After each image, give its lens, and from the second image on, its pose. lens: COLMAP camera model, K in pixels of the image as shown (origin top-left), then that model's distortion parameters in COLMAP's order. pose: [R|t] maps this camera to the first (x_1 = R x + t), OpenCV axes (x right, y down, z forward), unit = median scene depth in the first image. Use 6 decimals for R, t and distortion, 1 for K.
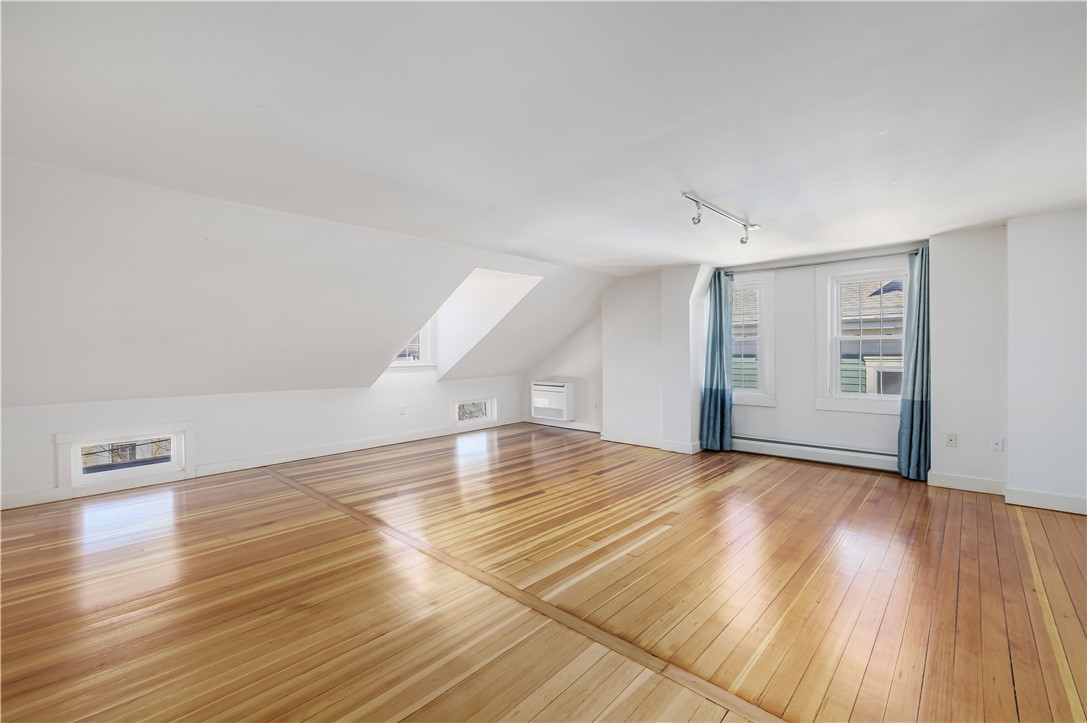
lens RADIAL K [[465.9, 0, 536.0], [0, 465.9, 357.8], [0, 0, 1]] dist [0.002426, 0.000476]
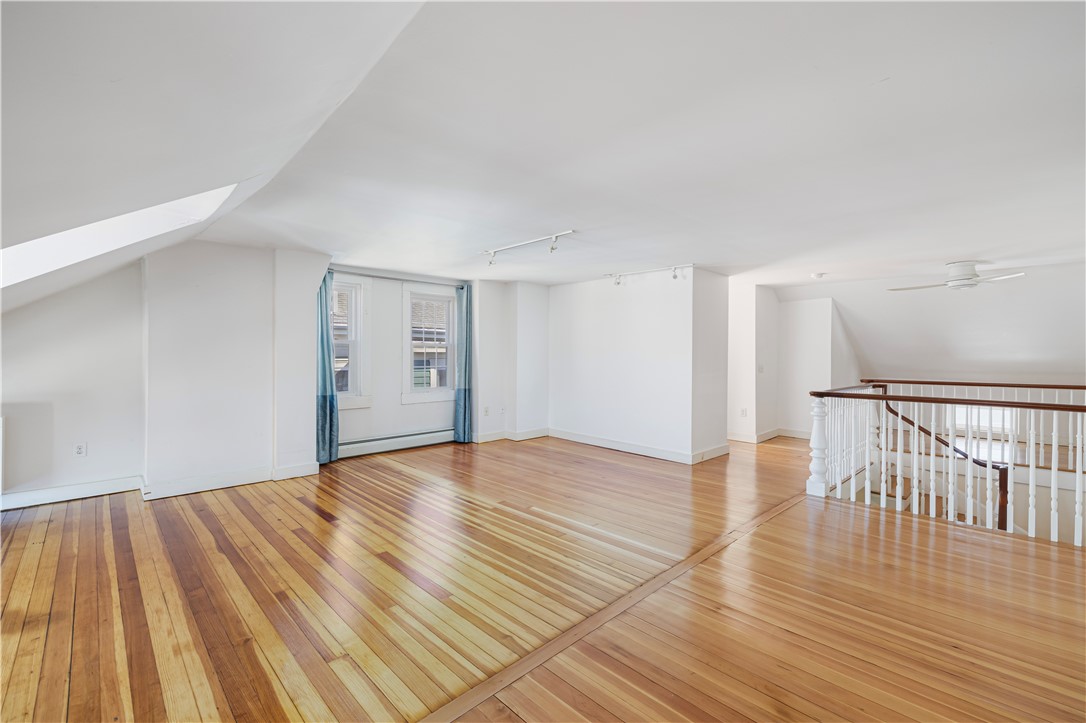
lens RADIAL K [[465.5, 0, 542.2], [0, 465.5, 359.9], [0, 0, 1]] dist [0.002426, 0.000476]
pose [[0.045225, -0.005096, 0.998964, -0.673037], [0.004987, 0.999976, 0.004876, -0.005973], [-0.998964, 0.004761, 0.045250, 0.726014]]
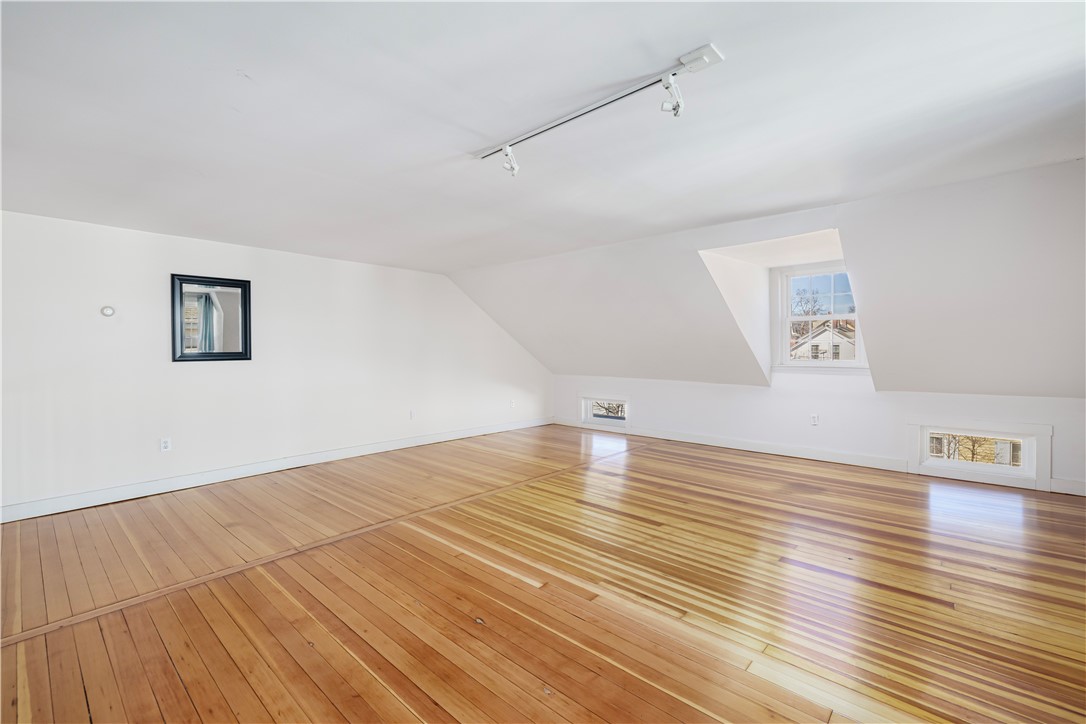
lens RADIAL K [[465.5, 0, 535.1], [0, 465.5, 357.6], [0, 0, 1]] dist [0.002426, 0.000476]
pose [[0.011300, 0.023835, -0.999652, 0.806260], [-0.008895, 0.999679, 0.023735, -0.017548], [0.999897, 0.008624, 0.011509, 0.772921]]
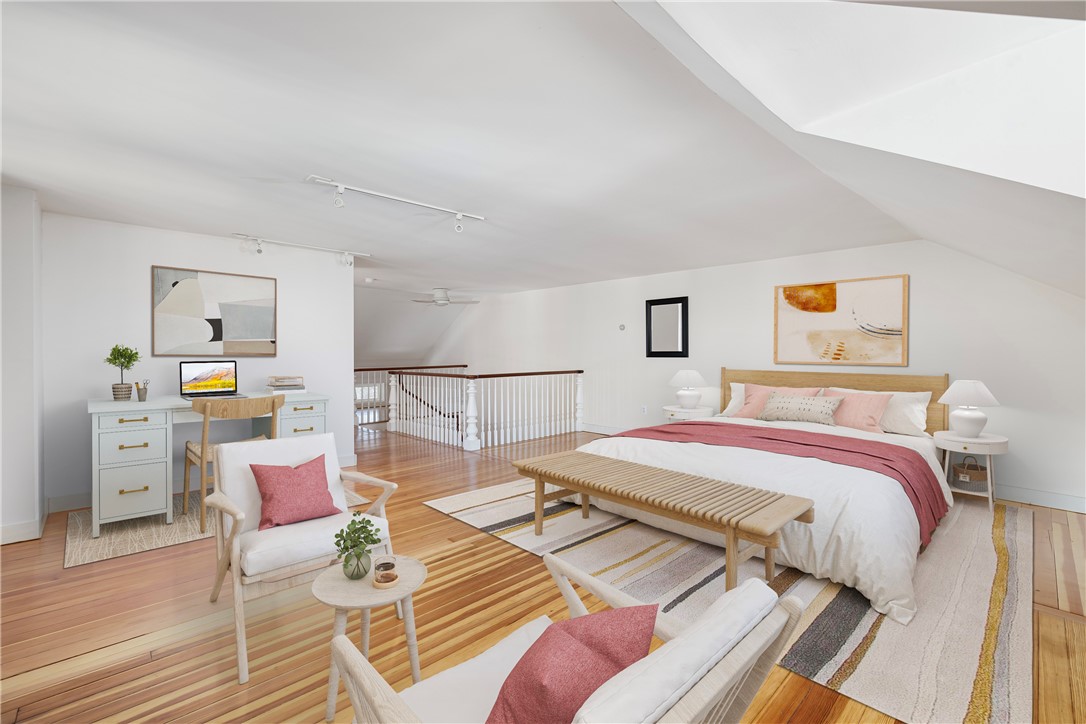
lens RADIAL K [[465.5, 0, 539.6], [0, 465.5, 356.6], [0, 0, 1]] dist [0.002426, 0.000476]
pose [[-0.998219, 0.003455, 0.059553, 0.074165], [0.004866, 0.999711, 0.023563, -0.017750], [-0.059455, 0.023810, -0.997947, 1.557500]]
